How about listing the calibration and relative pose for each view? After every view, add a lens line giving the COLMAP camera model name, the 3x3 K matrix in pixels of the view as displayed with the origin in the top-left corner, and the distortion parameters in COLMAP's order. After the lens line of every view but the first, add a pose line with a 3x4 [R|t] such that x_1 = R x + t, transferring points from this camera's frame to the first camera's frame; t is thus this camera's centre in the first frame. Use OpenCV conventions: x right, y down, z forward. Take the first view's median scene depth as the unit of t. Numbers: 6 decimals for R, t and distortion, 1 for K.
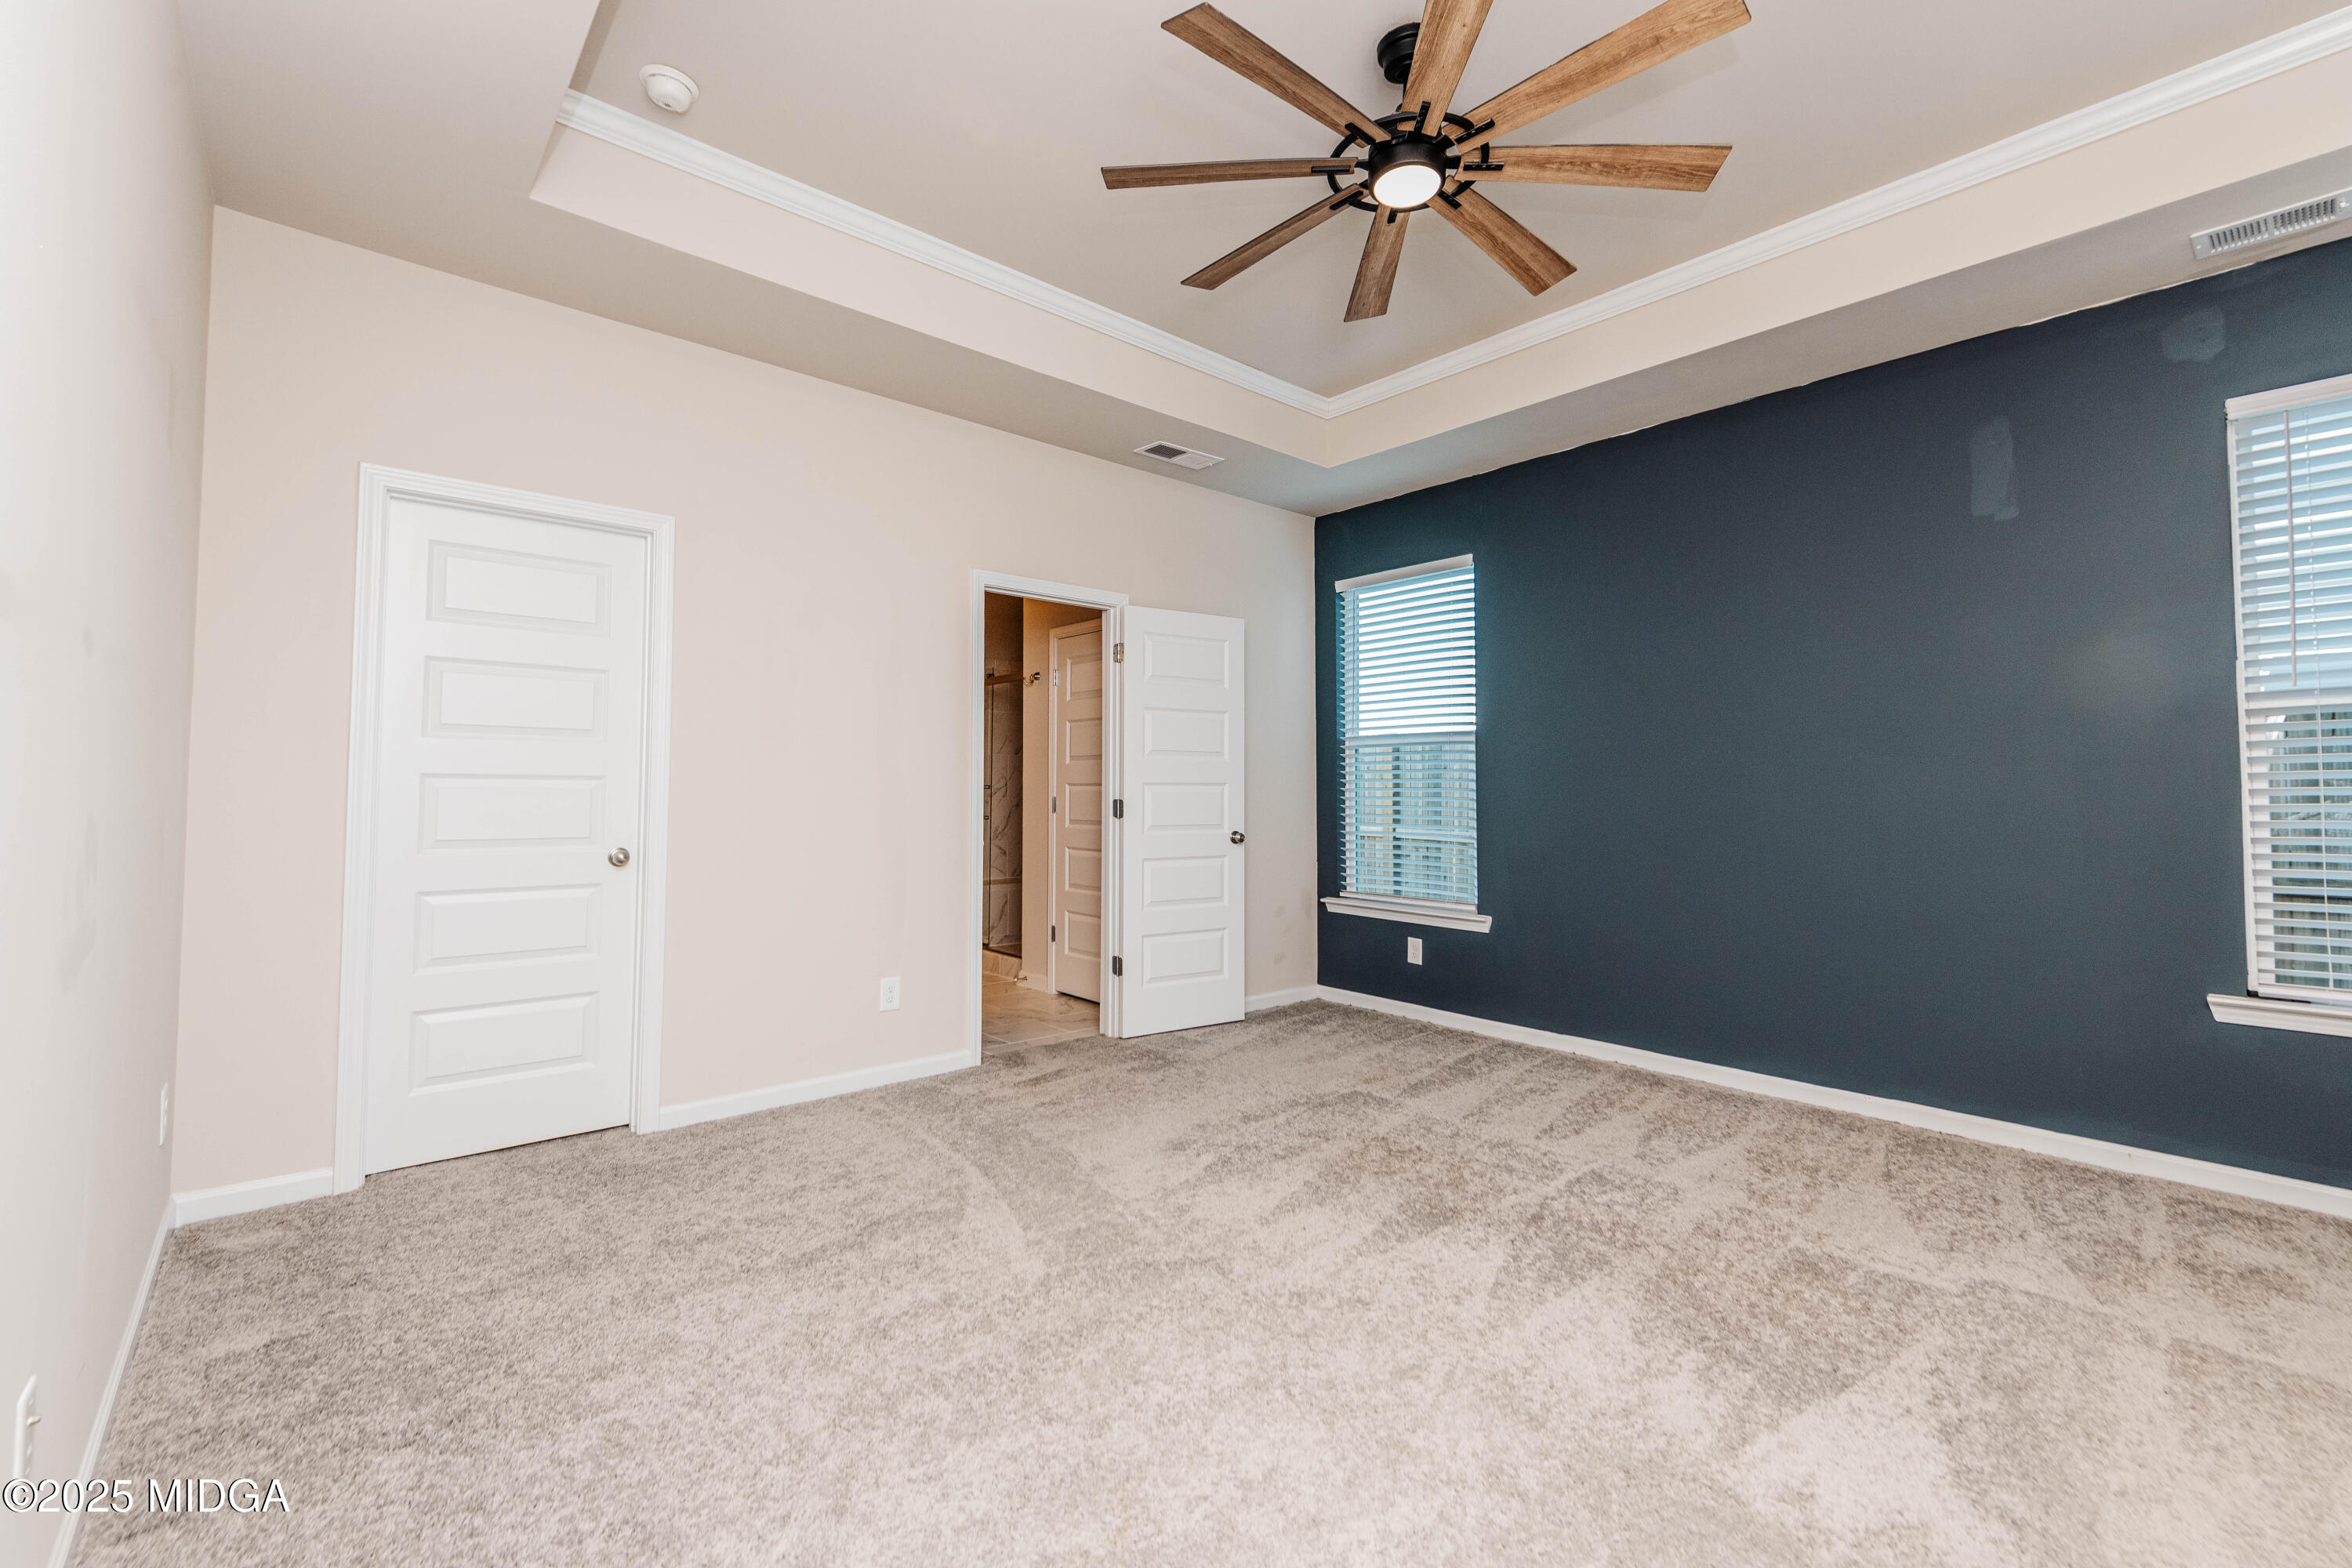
lens RADIAL K [[927.1, 0, 1170.2], [0, 927.1, 755.4], [0, 0, 1]] dist [0.004432, -0.000744]
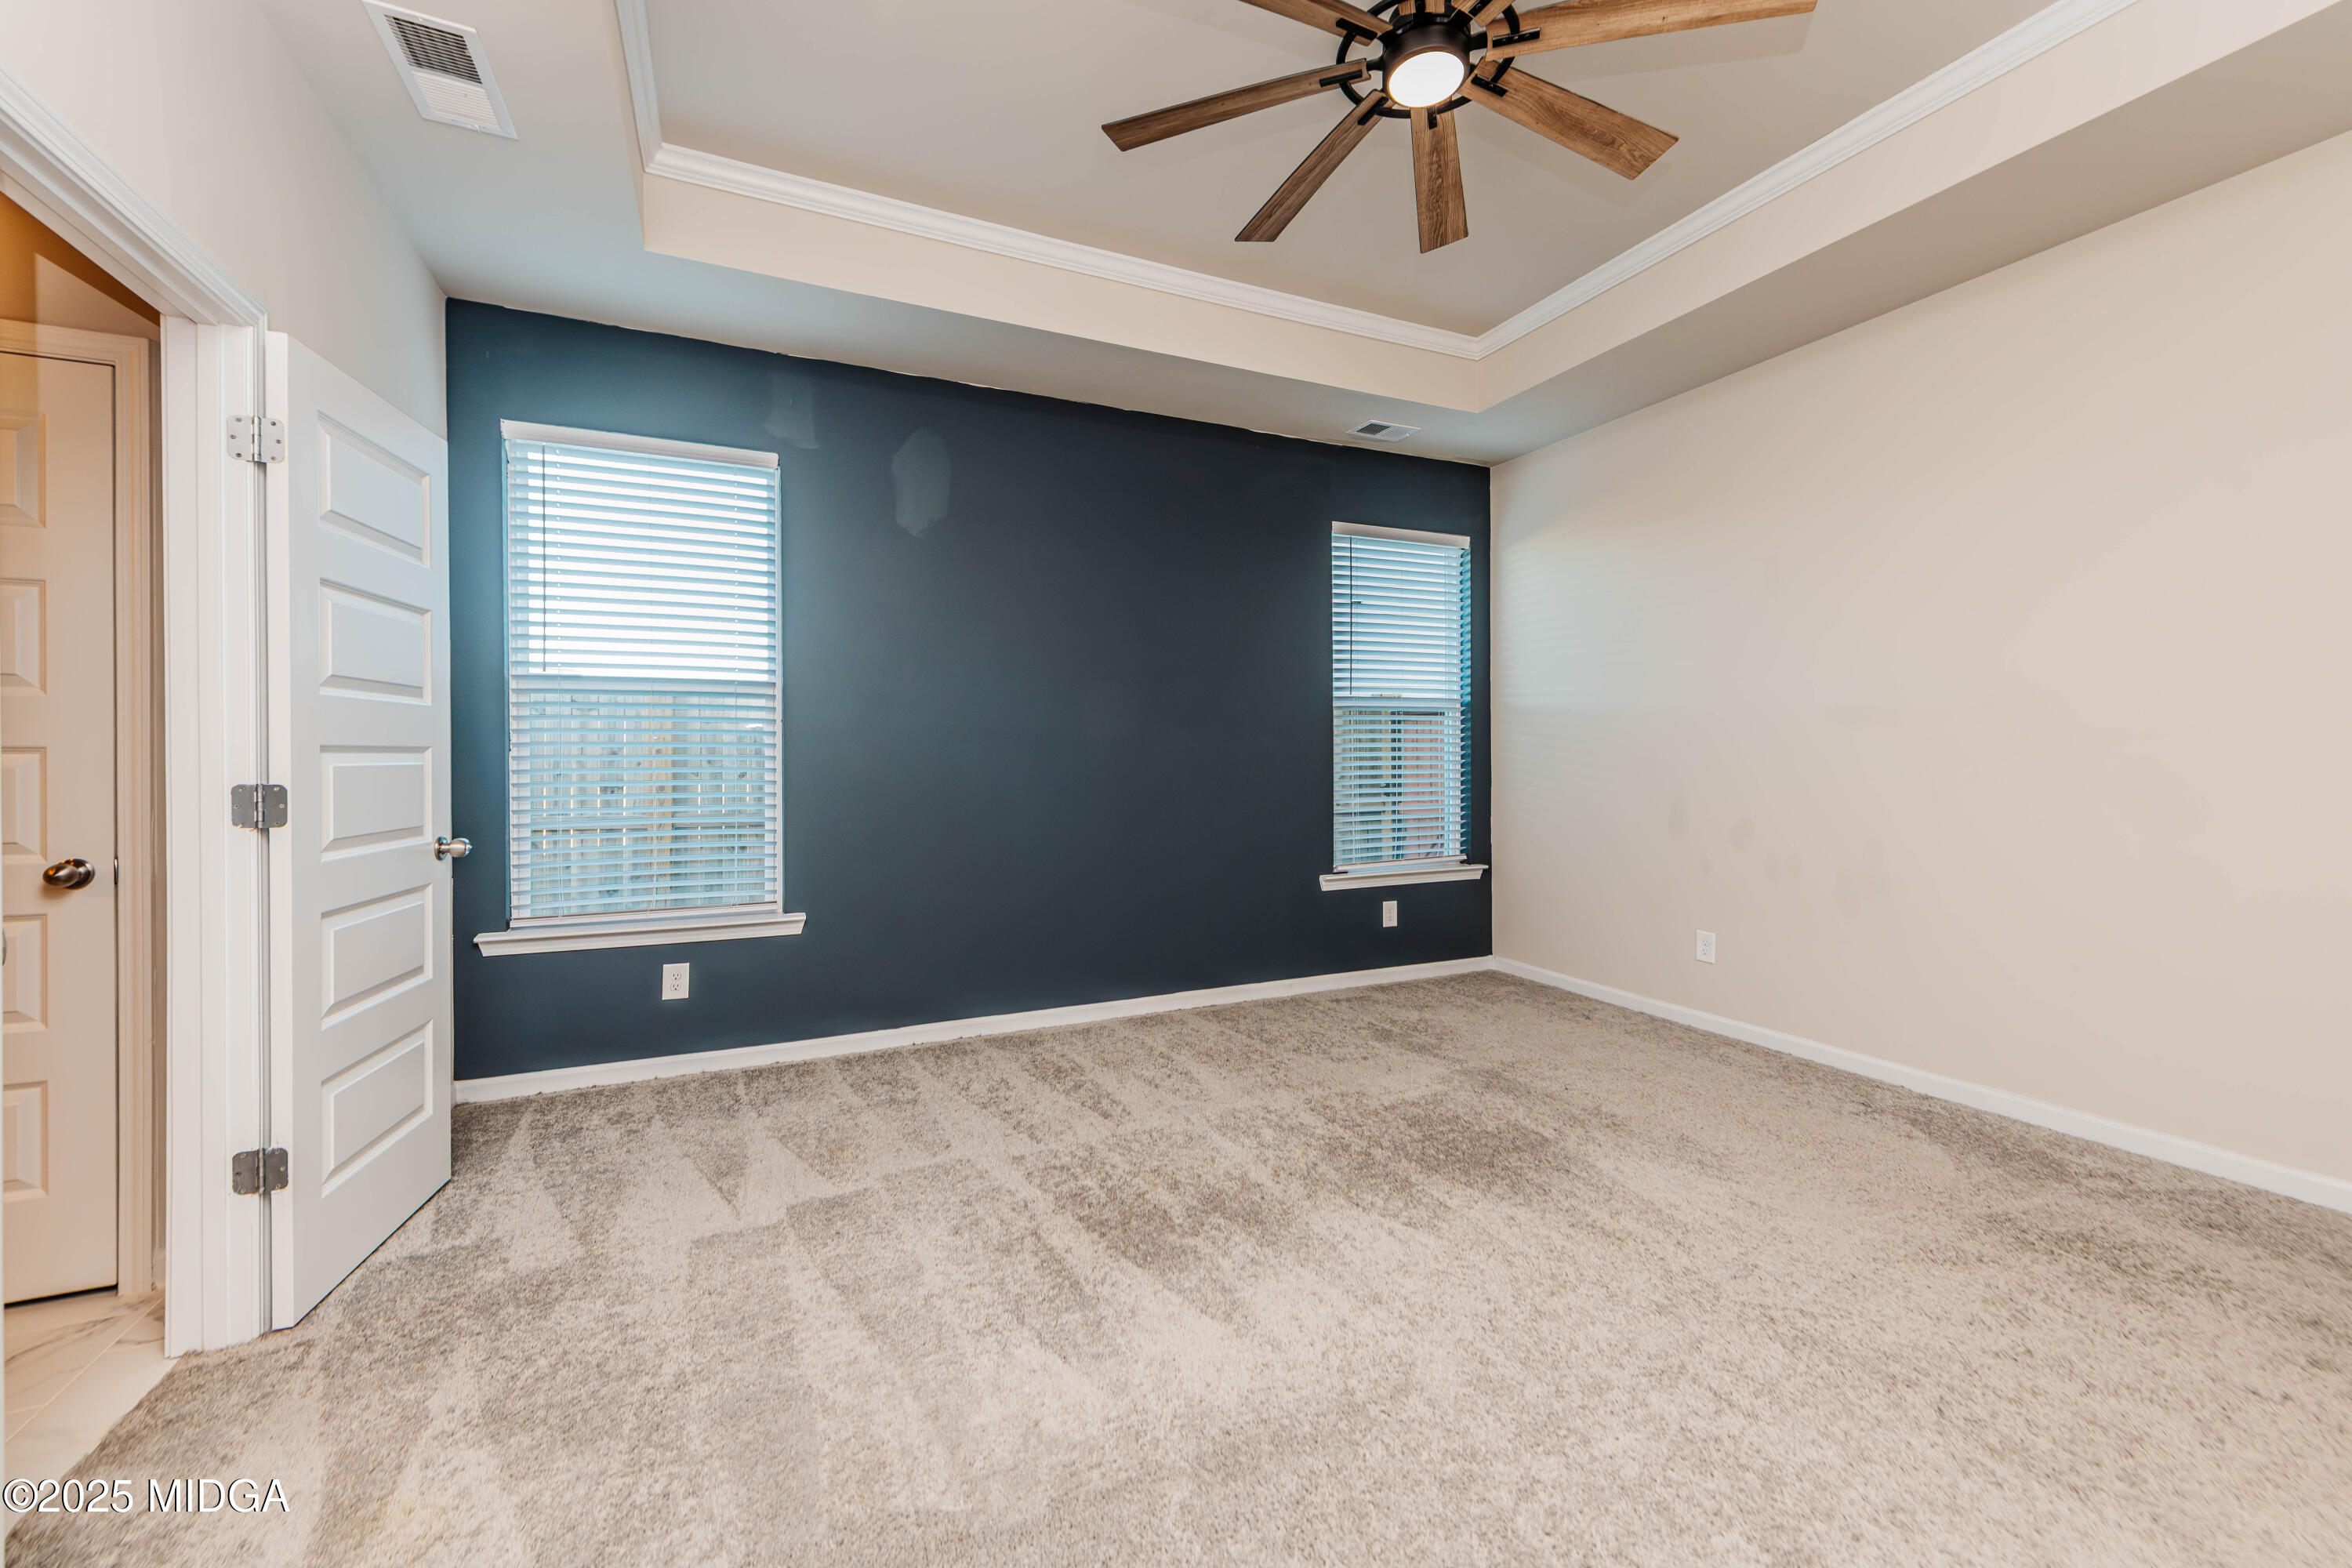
lens RADIAL K [[927.1, 0, 1170.2], [0, 927.1, 755.4], [0, 0, 1]] dist [0.004432, -0.000744]
pose [[0.300160, -0.000996, 0.953888, -0.327037], [-0.028825, 0.999533, 0.010114, 0.019489], [-0.953453, -0.030531, 0.299991, 0.458145]]
